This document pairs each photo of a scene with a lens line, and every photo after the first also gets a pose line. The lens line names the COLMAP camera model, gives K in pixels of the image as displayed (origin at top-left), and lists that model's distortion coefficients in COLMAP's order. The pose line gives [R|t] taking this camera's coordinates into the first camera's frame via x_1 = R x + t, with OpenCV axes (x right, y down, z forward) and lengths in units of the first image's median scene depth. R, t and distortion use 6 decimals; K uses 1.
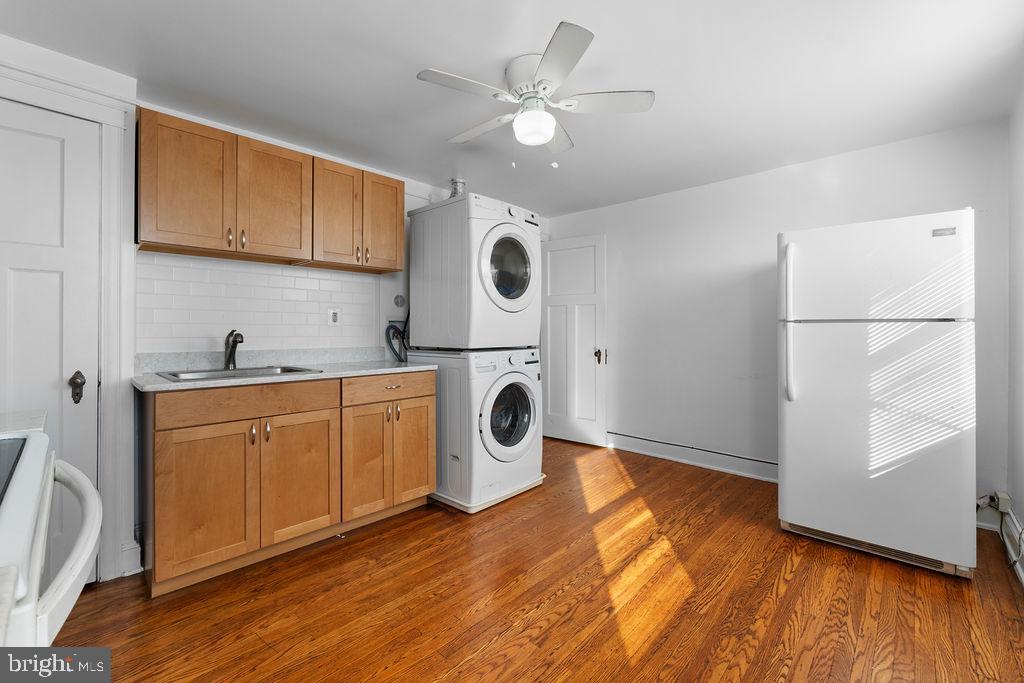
lens RADIAL K [[424.5, 0, 508.4], [0, 424.5, 326.3], [0, 0, 1]] dist [-0.002943, -0.000319]
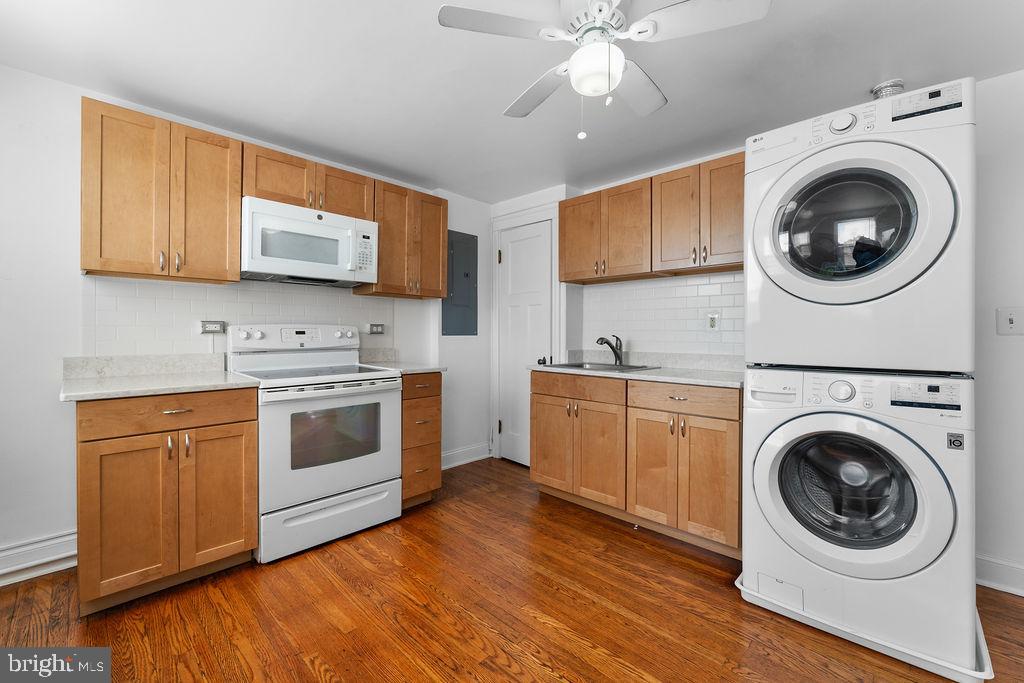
lens RADIAL K [[417.0, 0, 522.0], [0, 417.0, 334.4], [0, 0, 1]] dist [-0.002865, 0.000365]
pose [[0.019929, -0.000071, -0.999801, 0.674985], [0.002781, 0.999996, -0.000015, 0.005785], [0.999798, -0.002780, 0.019929, 0.712424]]
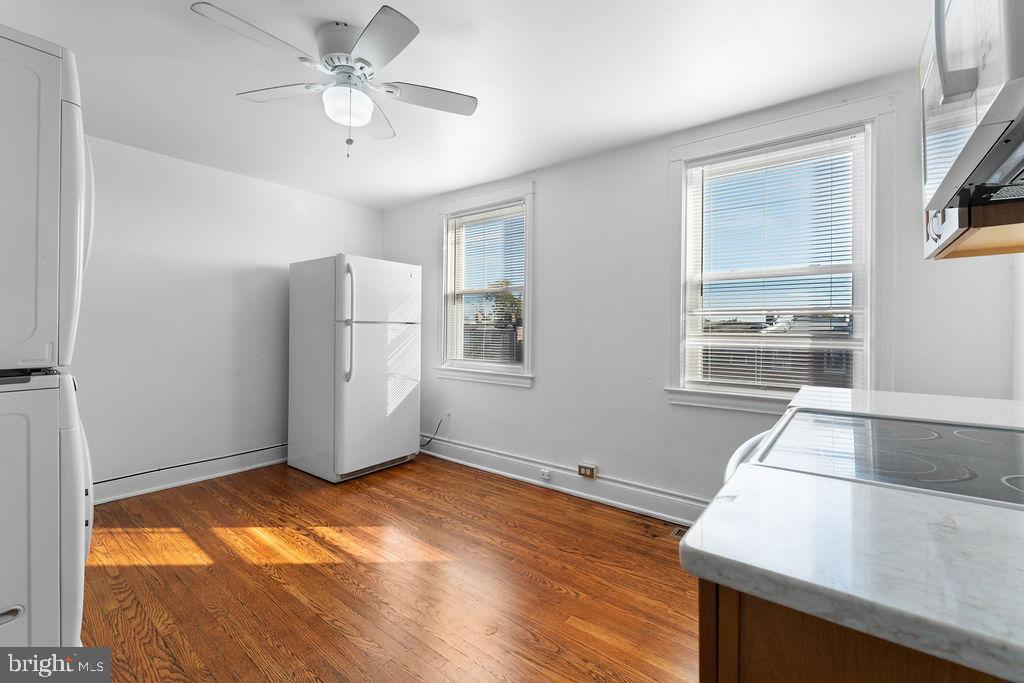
lens RADIAL K [[439.1, 0, 523.4], [0, 439.1, 328.6], [0, 0, 1]] dist [-0.002661, -0.000113]
pose [[-0.123100, -0.000086, 0.992394, -0.761390], [-0.016278, 0.999866, -0.001933, 0.002955], [-0.992261, -0.016392, -0.123084, 0.618655]]
